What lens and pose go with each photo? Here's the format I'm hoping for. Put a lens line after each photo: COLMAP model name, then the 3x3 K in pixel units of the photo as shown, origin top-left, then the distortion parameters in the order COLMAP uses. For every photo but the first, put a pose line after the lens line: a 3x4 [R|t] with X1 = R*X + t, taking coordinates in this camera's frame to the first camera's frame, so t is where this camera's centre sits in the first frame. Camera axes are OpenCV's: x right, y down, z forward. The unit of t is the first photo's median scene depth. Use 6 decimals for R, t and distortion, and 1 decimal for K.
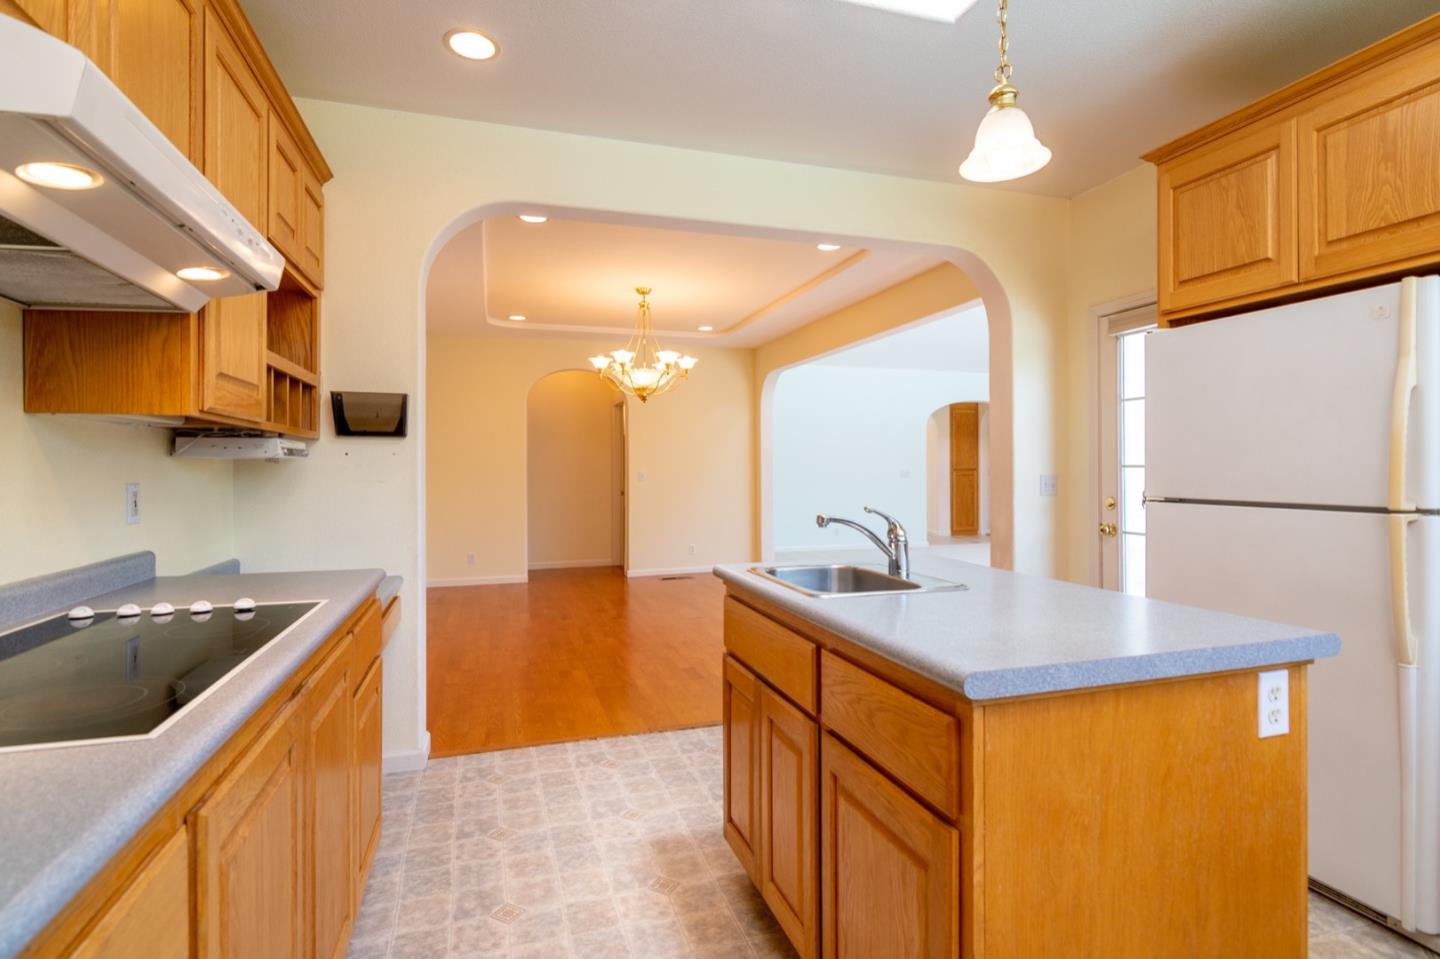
lens RADIAL K [[699.7, 0, 712.9], [0, 699.7, 468.9], [0, 0, 1]] dist [-0.020319, 0.000062]
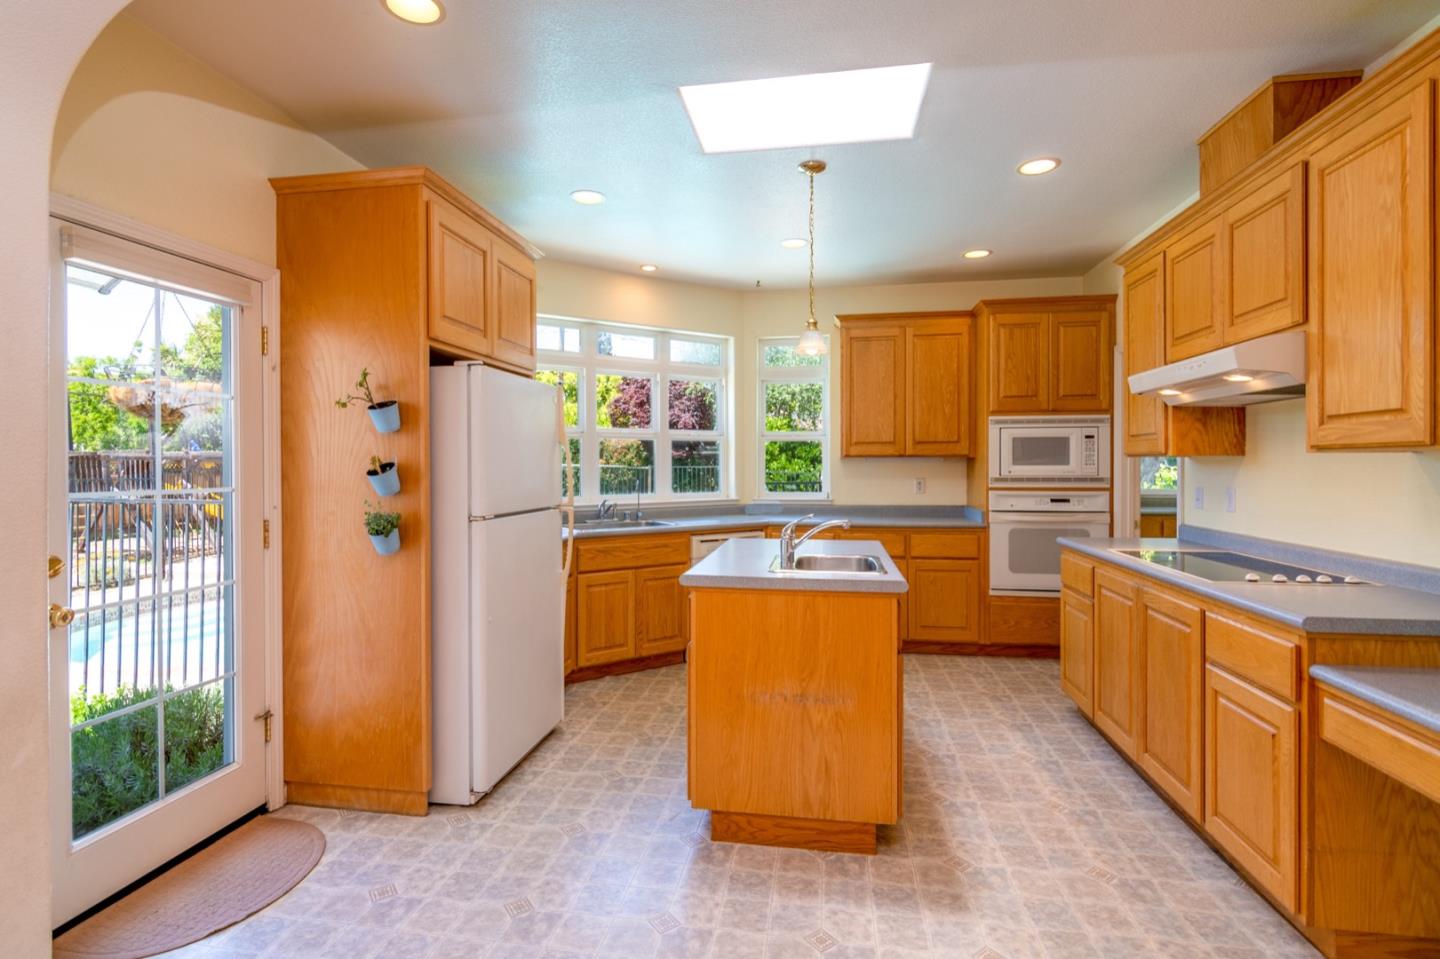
lens RADIAL K [[671.7, 0, 731.8], [0, 671.7, 469.2], [0, 0, 1]] dist [0.001057, -0.000233]
pose [[-0.899366, -0.000927, 0.437195, -0.214988], [0.001585, 0.999984, 0.005380, -0.045719], [-0.437193, 0.005532, -0.899351, 2.130039]]
